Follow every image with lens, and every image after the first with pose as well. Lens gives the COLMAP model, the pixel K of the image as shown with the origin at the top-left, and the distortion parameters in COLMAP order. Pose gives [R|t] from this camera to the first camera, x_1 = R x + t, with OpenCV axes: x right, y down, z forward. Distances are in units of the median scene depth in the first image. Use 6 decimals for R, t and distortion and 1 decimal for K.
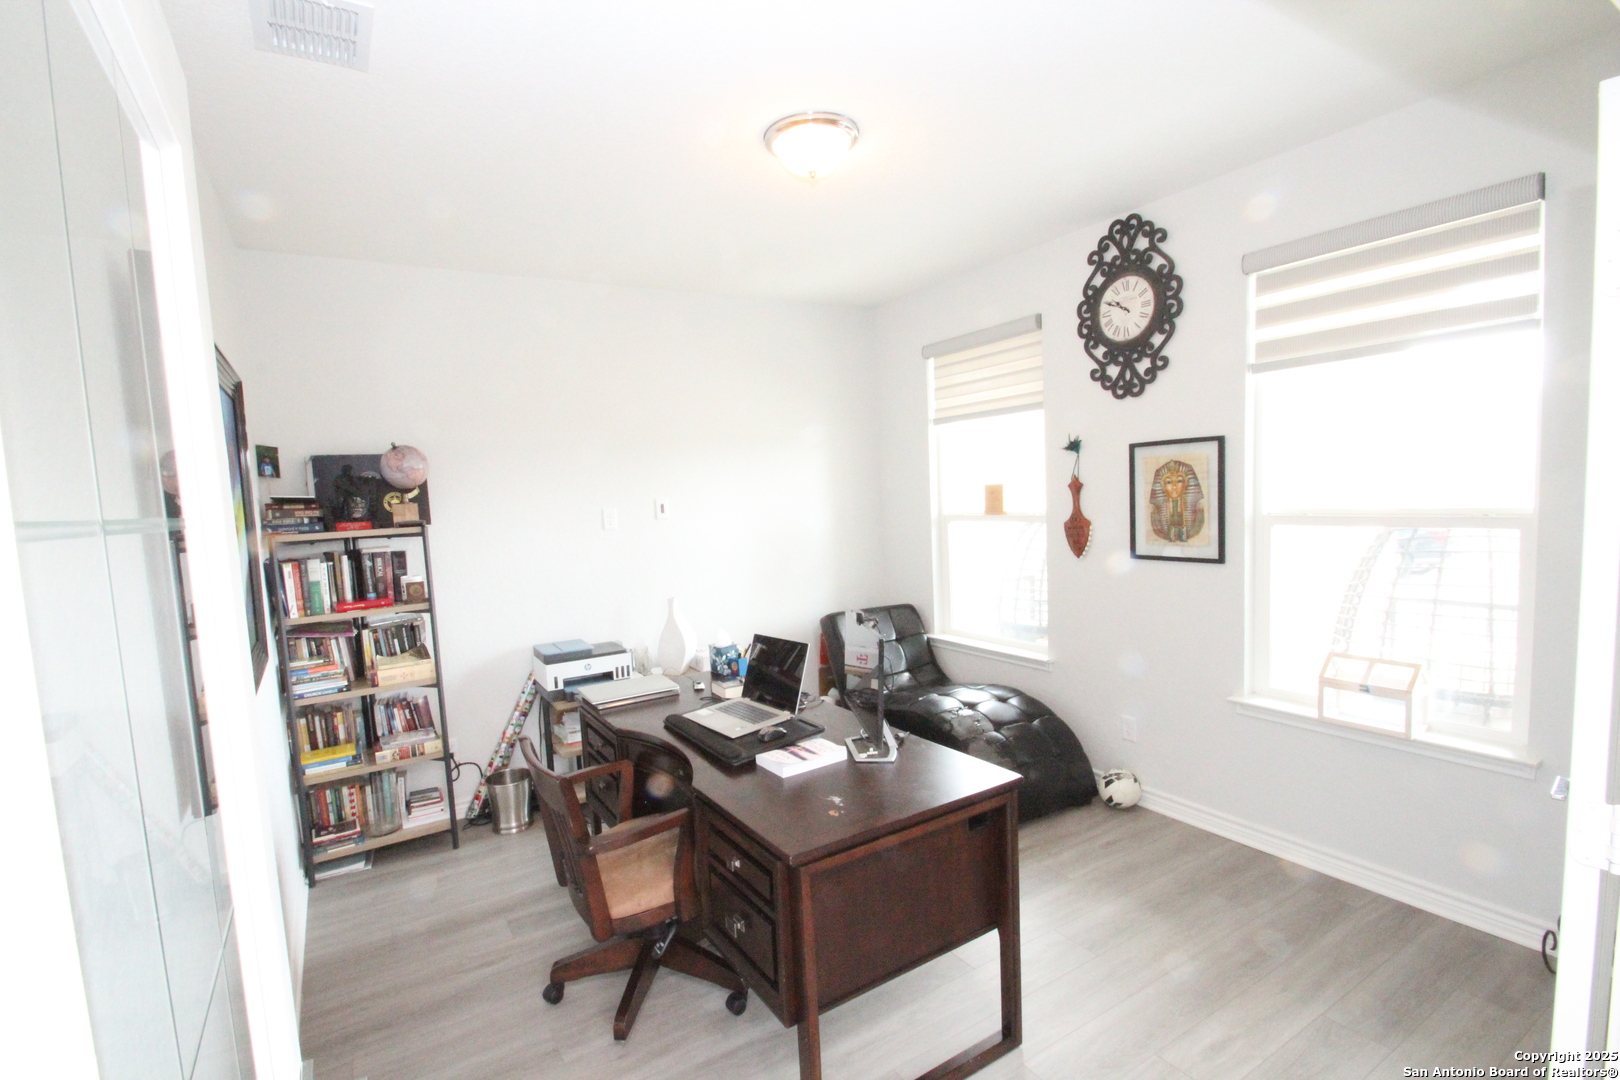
lens RADIAL K [[750.3, 0, 786.7], [0, 750.3, 556.7], [0, 0, 1]] dist [0.003528, -0.013209]
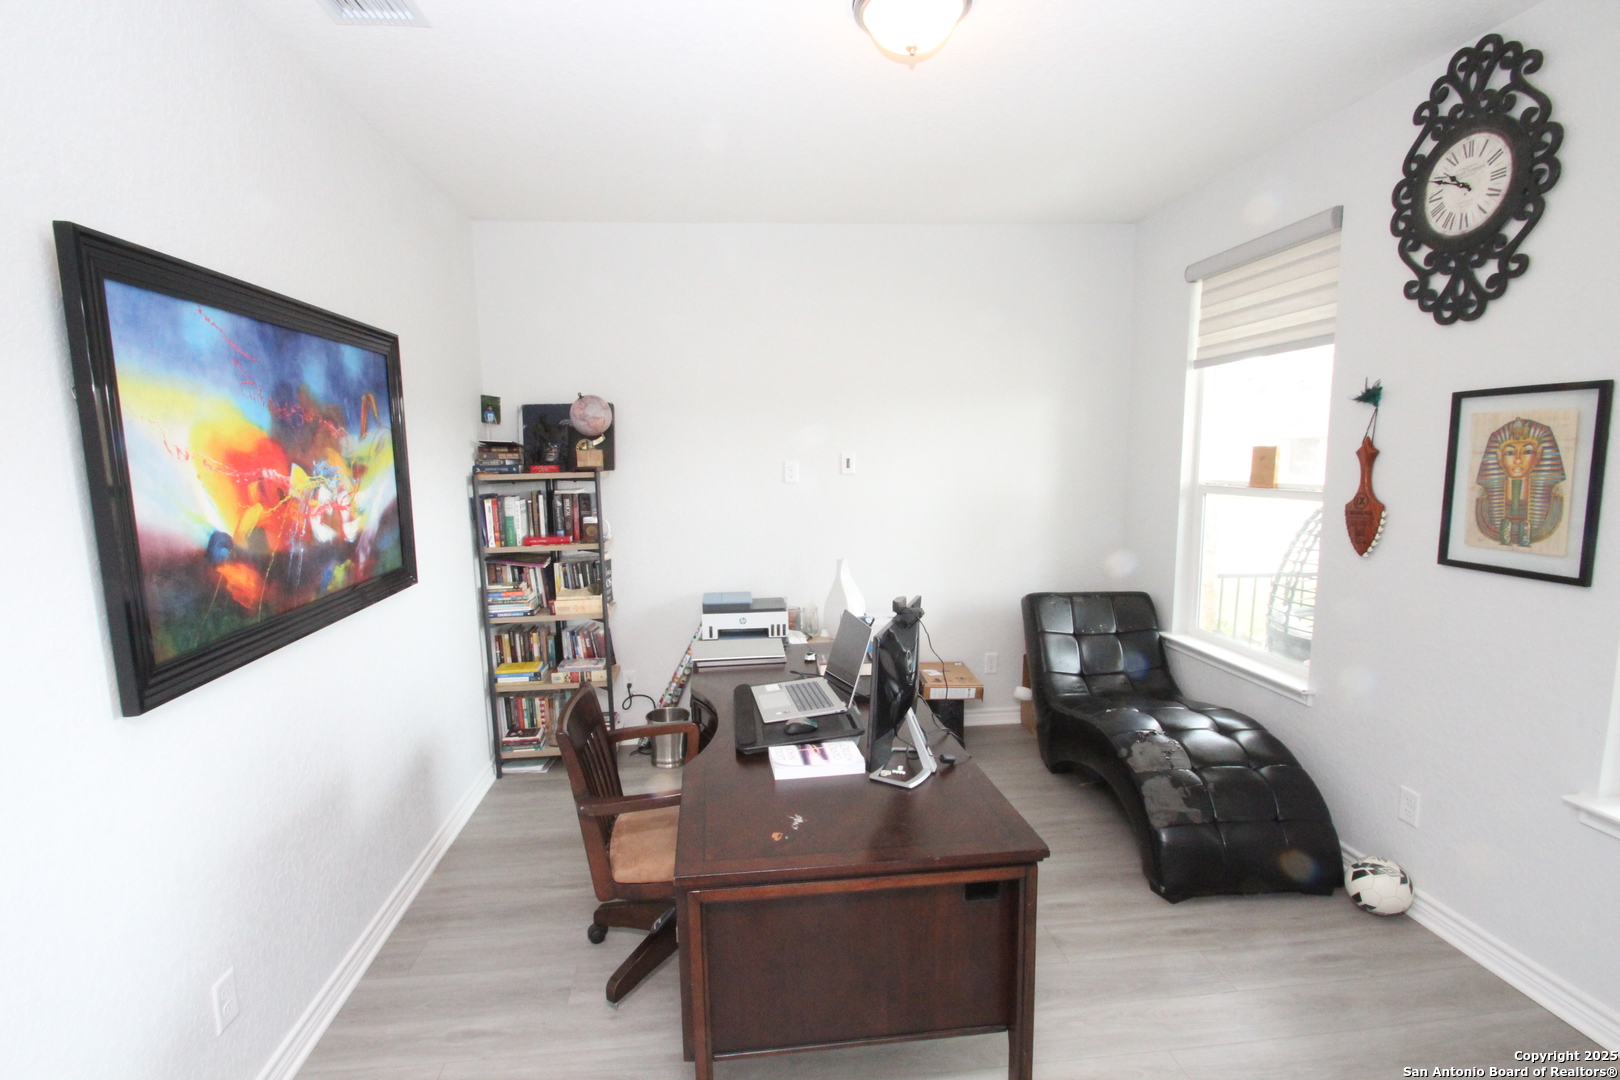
lens RADIAL K [[750.3, 0, 786.7], [0, 750.3, 556.7], [0, 0, 1]] dist [0.003528, -0.013209]
pose [[0.900106, 0.090353, -0.426199, 0.221341], [-0.063209, 0.994991, 0.077441, -0.019653], [0.431062, -0.042766, 0.901308, 0.144021]]
